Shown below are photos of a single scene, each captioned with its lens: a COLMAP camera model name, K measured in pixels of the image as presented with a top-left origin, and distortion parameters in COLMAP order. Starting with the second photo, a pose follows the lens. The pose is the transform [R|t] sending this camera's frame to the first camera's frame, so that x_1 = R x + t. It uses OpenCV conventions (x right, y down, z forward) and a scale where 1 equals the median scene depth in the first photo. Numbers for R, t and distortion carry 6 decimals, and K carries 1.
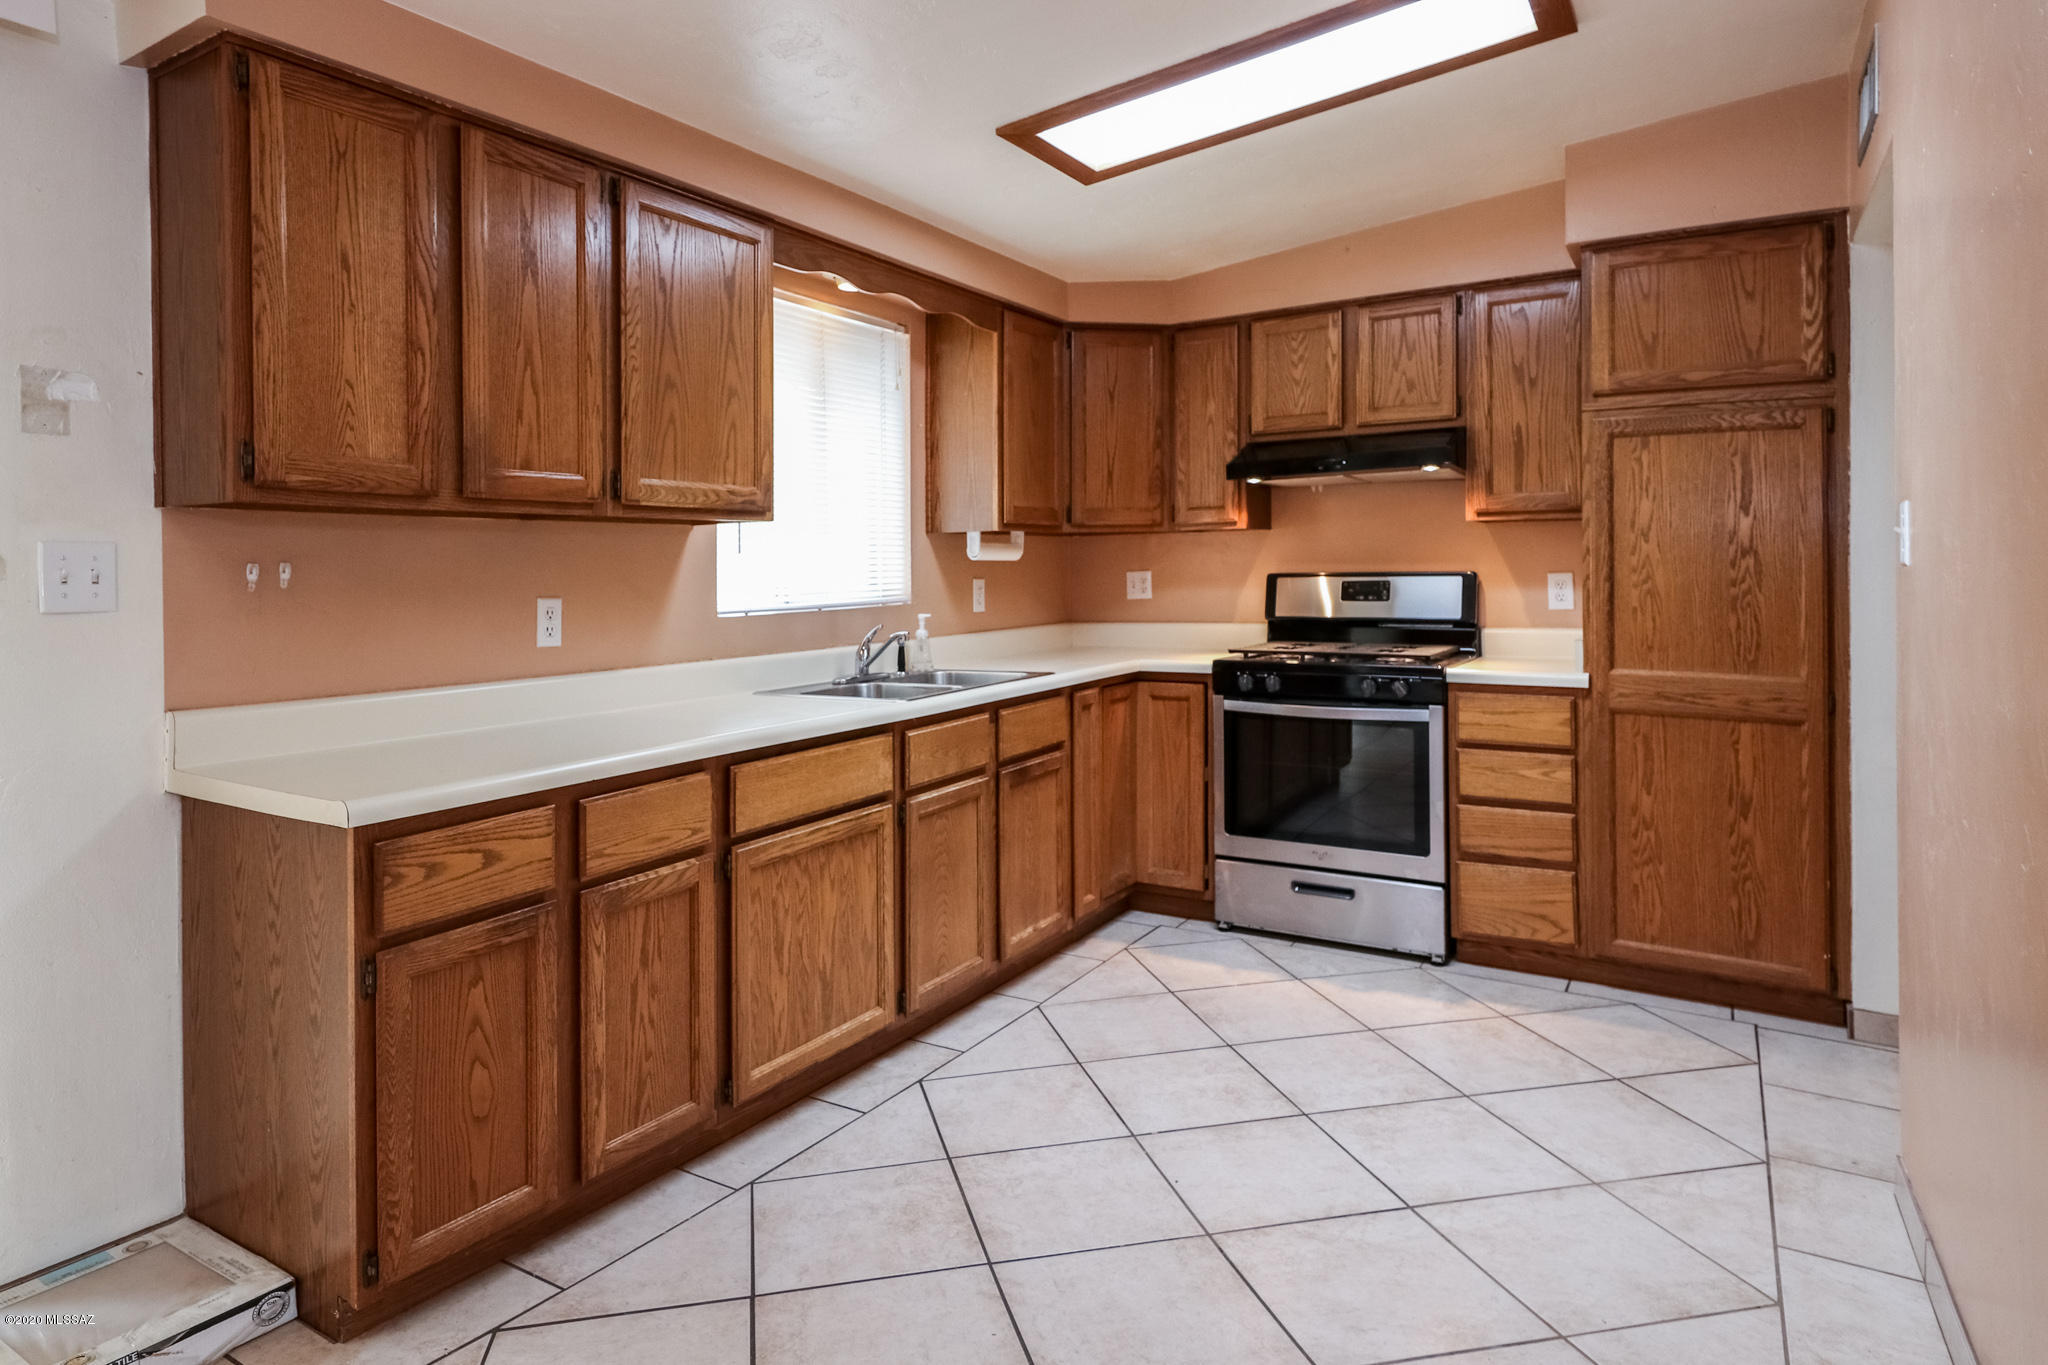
lens RADIAL K [[1159.5, 0, 953.3], [0, 1159.5, 614.0], [0, 0, 1]] dist [0.024482, -0.006645]
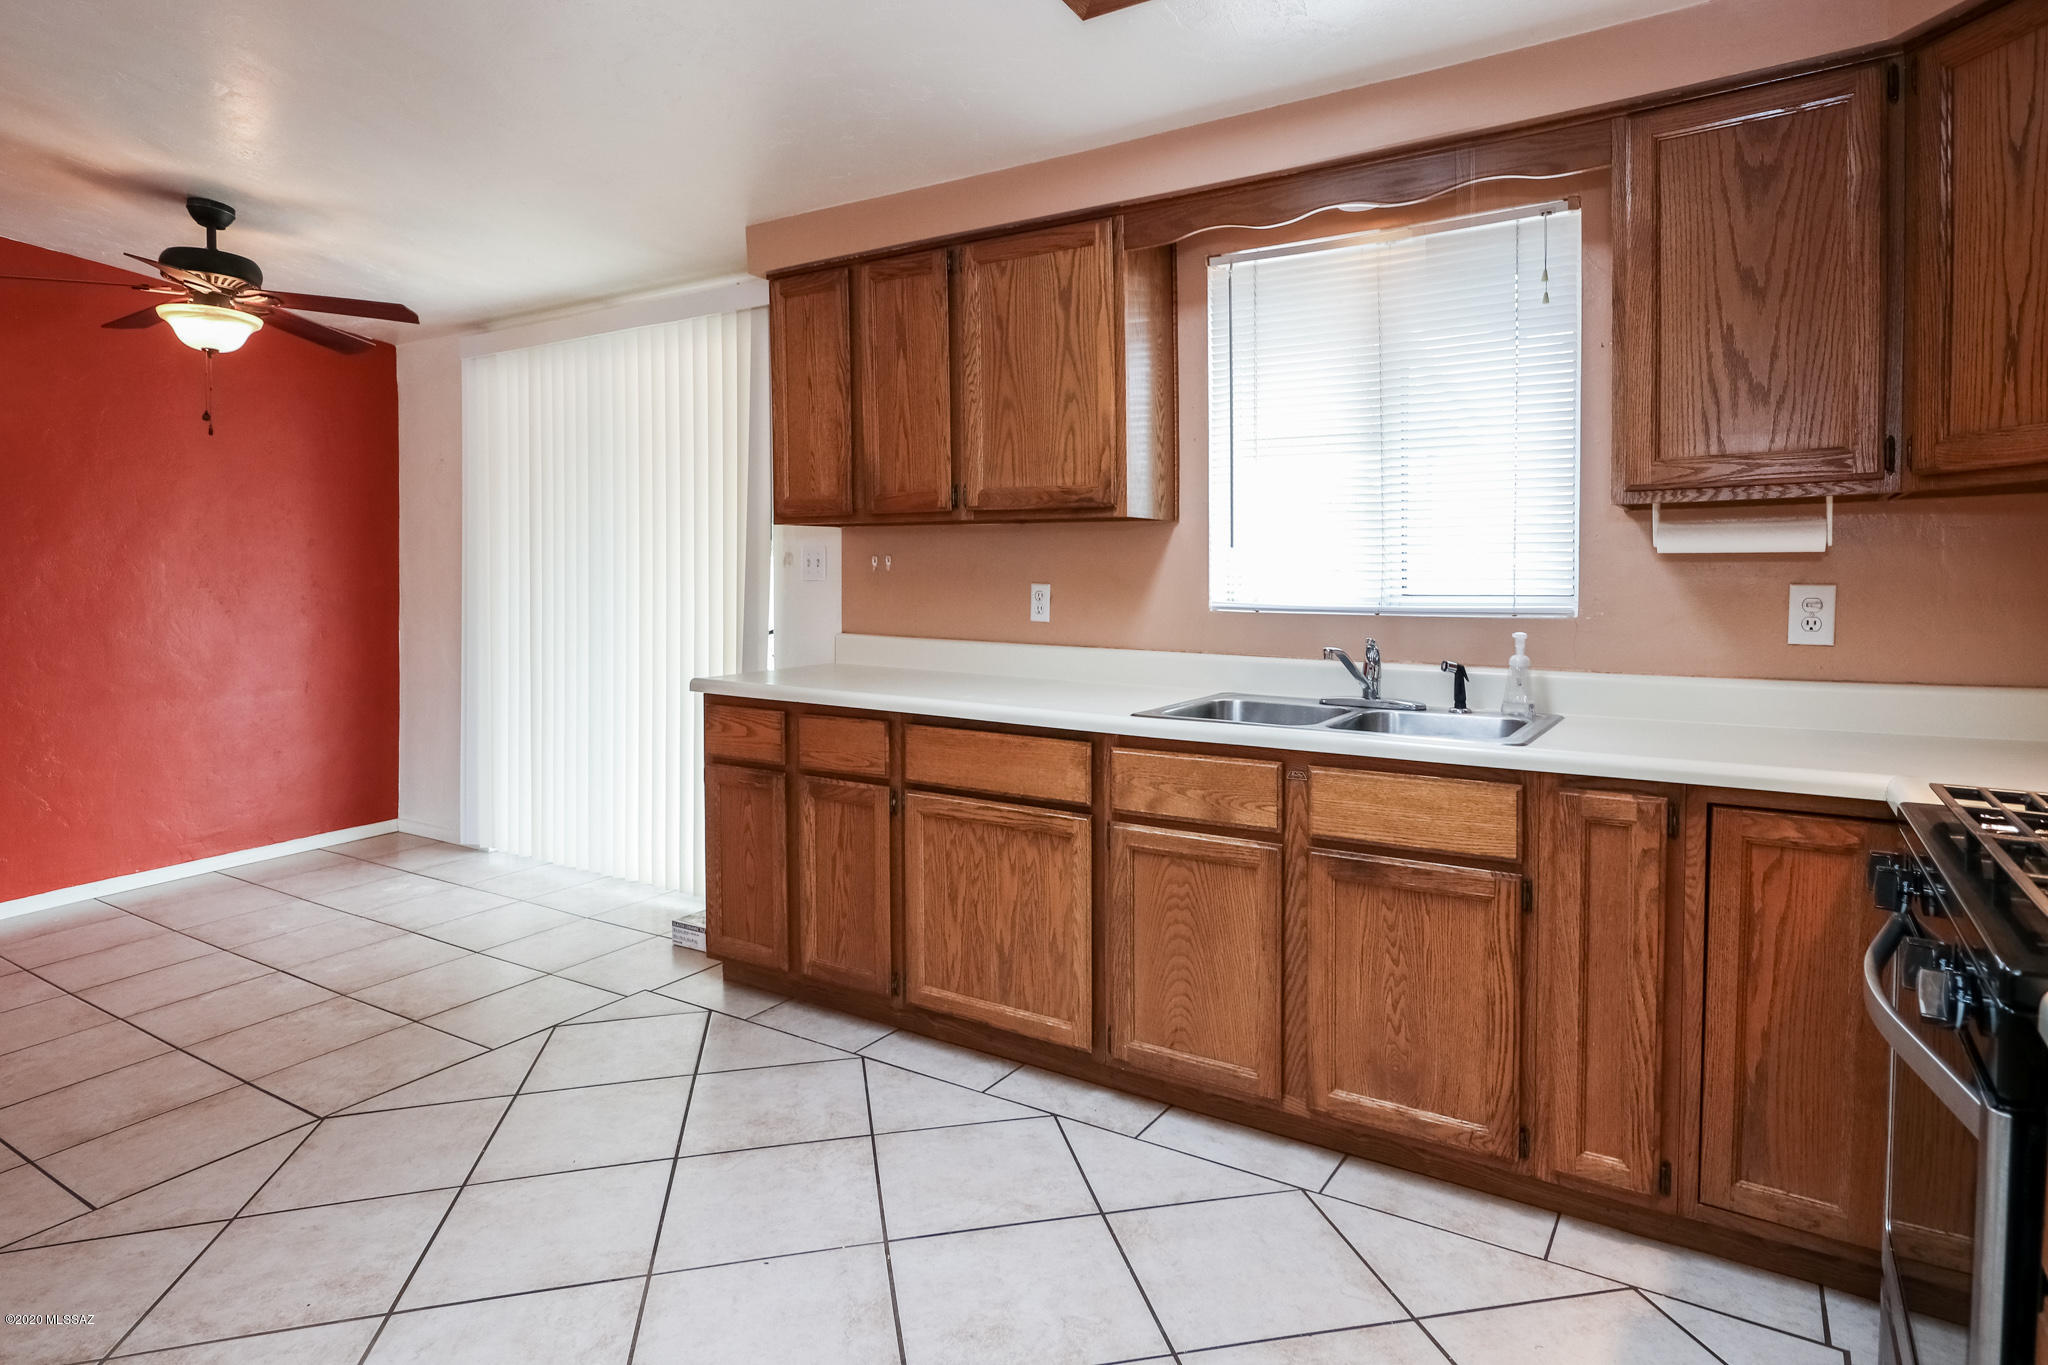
lens RADIAL K [[1085.7, 0, 1113.7], [0, 1085.7, 612.4], [0, 0, 1]] dist [-0.003664, -0.008470]
pose [[0.070198, 0.058571, -0.995812, 0.711023], [-0.045964, 0.997404, 0.055424, -0.043771], [0.996474, 0.041881, 0.072708, 0.842938]]
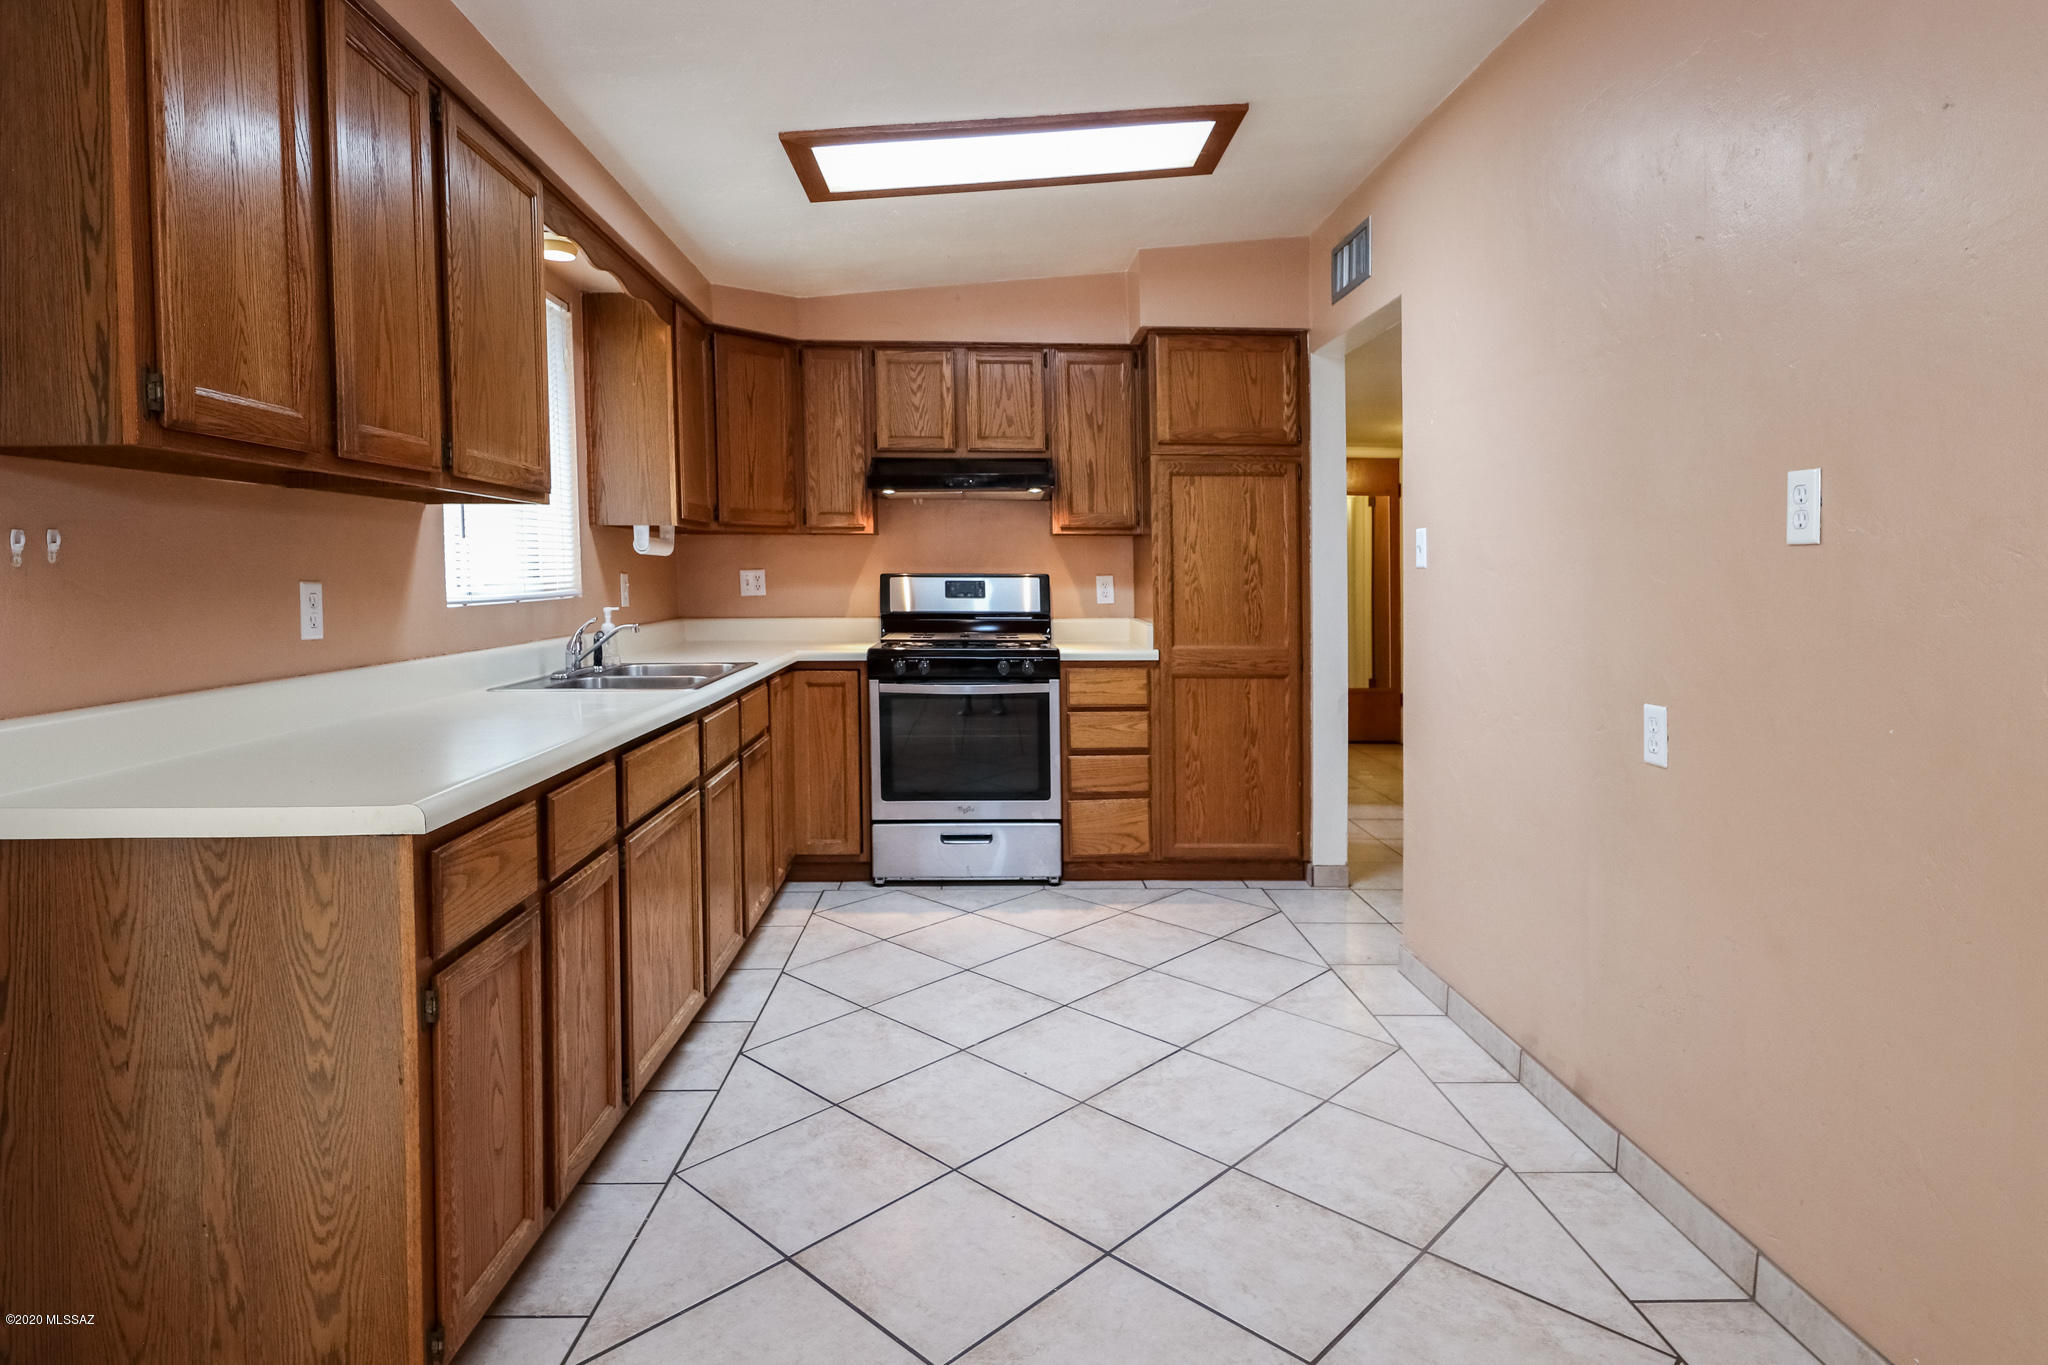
lens RADIAL K [[1085.7, 0, 1004.9], [0, 1085.7, 648.6], [0, 0, 1]] dist [-0.003664, -0.008470]
pose [[0.831872, -0.022631, 0.554506, -0.309044], [0.007343, 0.999530, 0.029779, 0.011658], [-0.554919, -0.020701, 0.831647, 0.064369]]
